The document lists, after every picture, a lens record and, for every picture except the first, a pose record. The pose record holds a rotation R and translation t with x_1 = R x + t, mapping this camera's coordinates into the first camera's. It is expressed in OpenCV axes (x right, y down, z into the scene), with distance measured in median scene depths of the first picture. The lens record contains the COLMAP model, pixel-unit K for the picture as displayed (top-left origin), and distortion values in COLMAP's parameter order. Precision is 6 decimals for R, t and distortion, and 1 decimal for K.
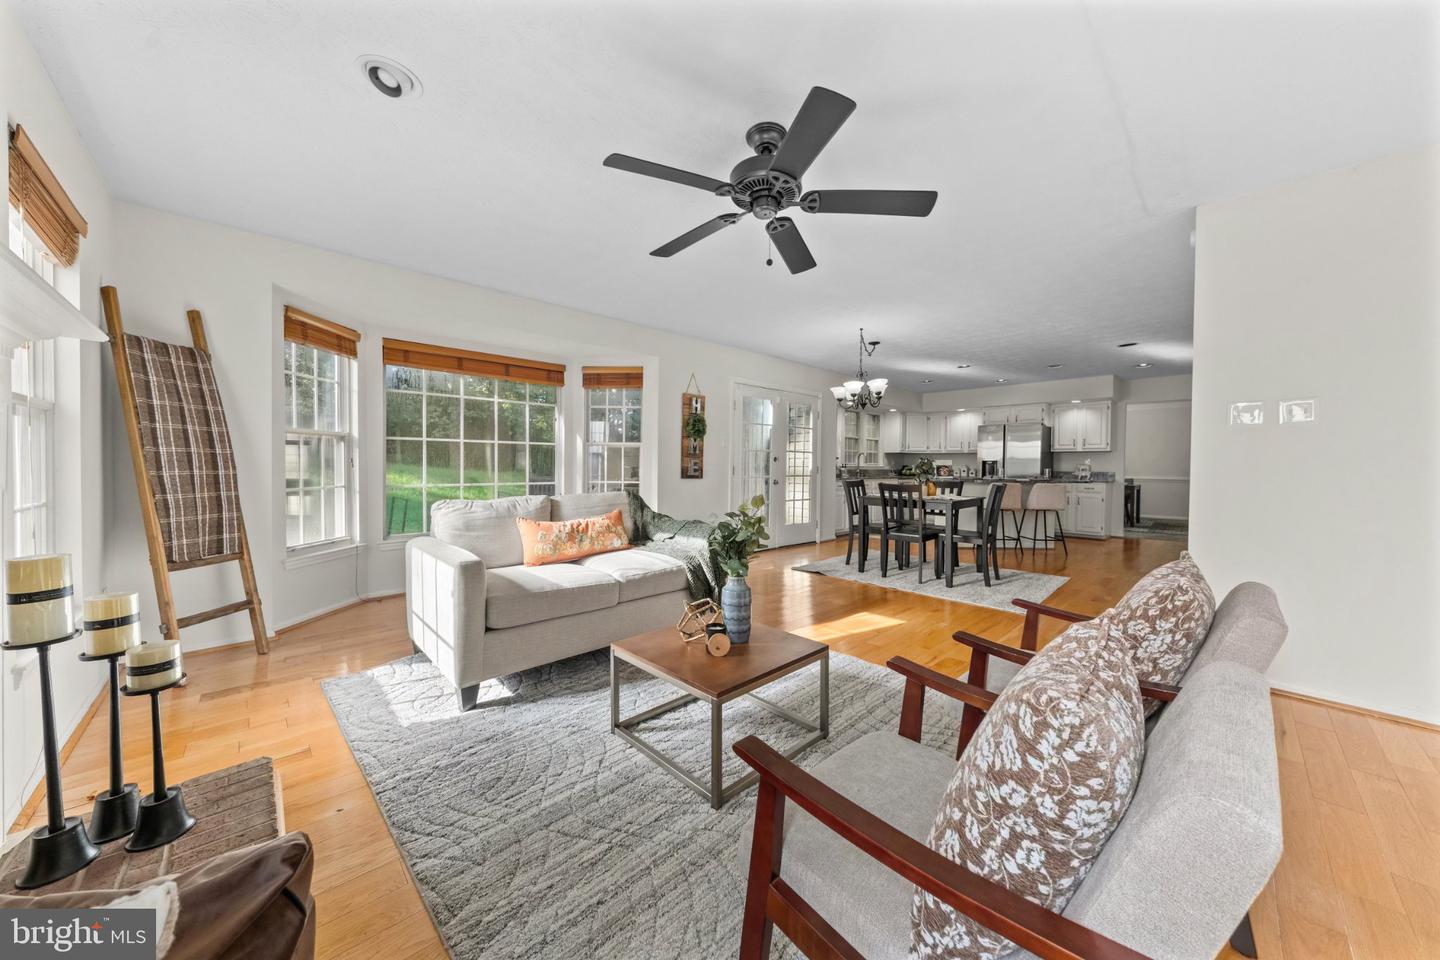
lens RADIAL K [[498.9, 0, 721.8], [0, 498.9, 470.6], [0, 0, 1]] dist [-0.002124, 0.000319]
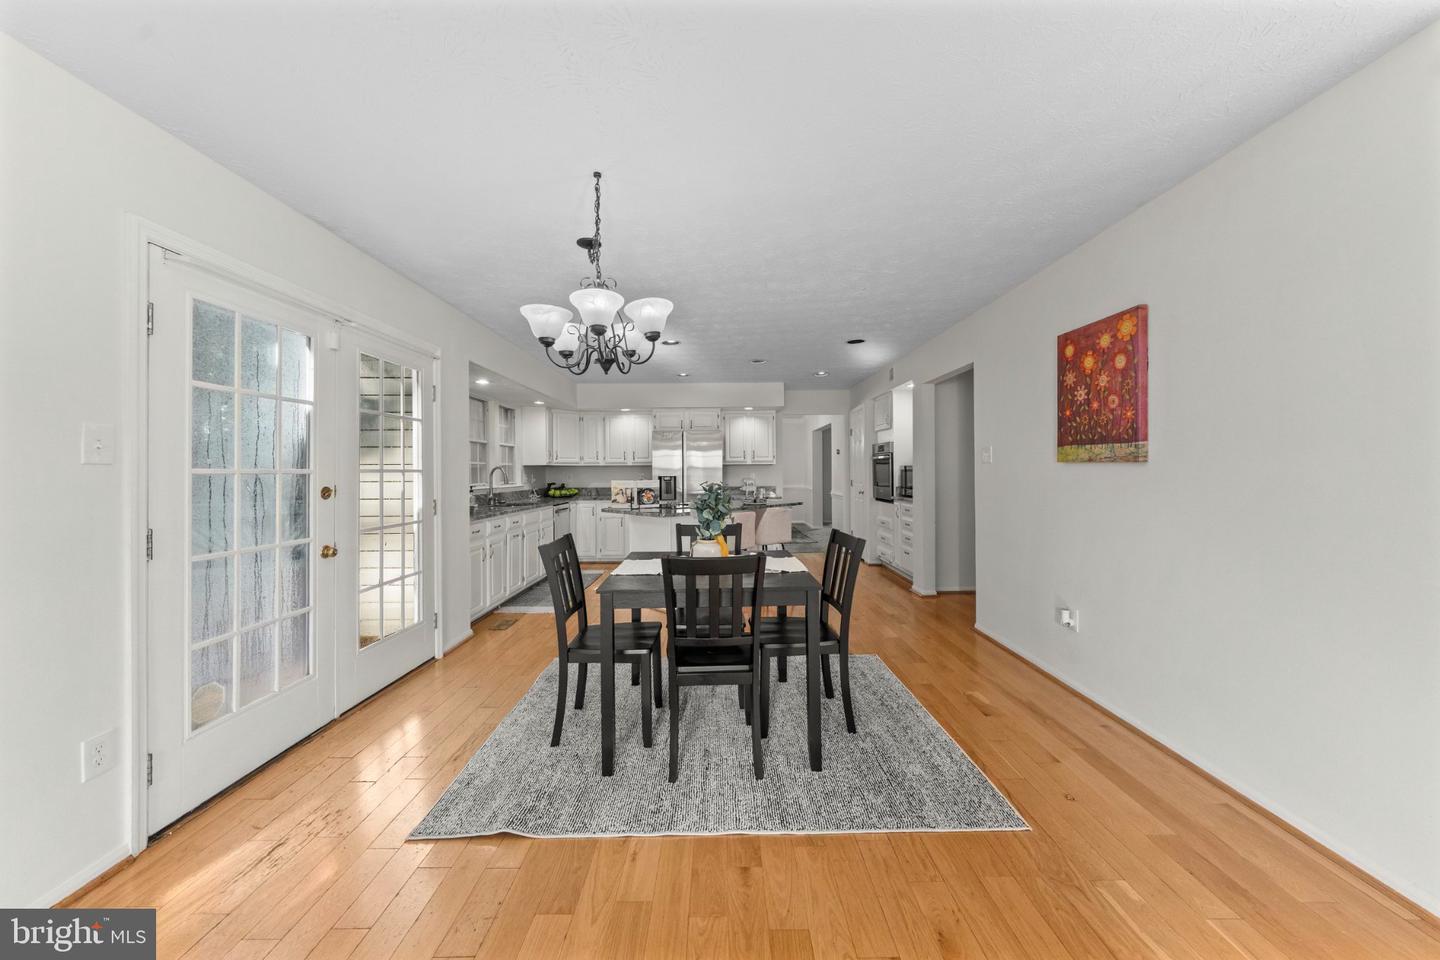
lens RADIAL K [[498.9, 0, 713.8], [0, 498.9, 471.4], [0, 0, 1]] dist [-0.002124, 0.000319]
pose [[0.704803, -0.013117, 0.709282, 0.038049], [0.020128, 0.999796, -0.001511, -0.027094], [-0.709118, 0.015341, 0.704923, 0.429045]]
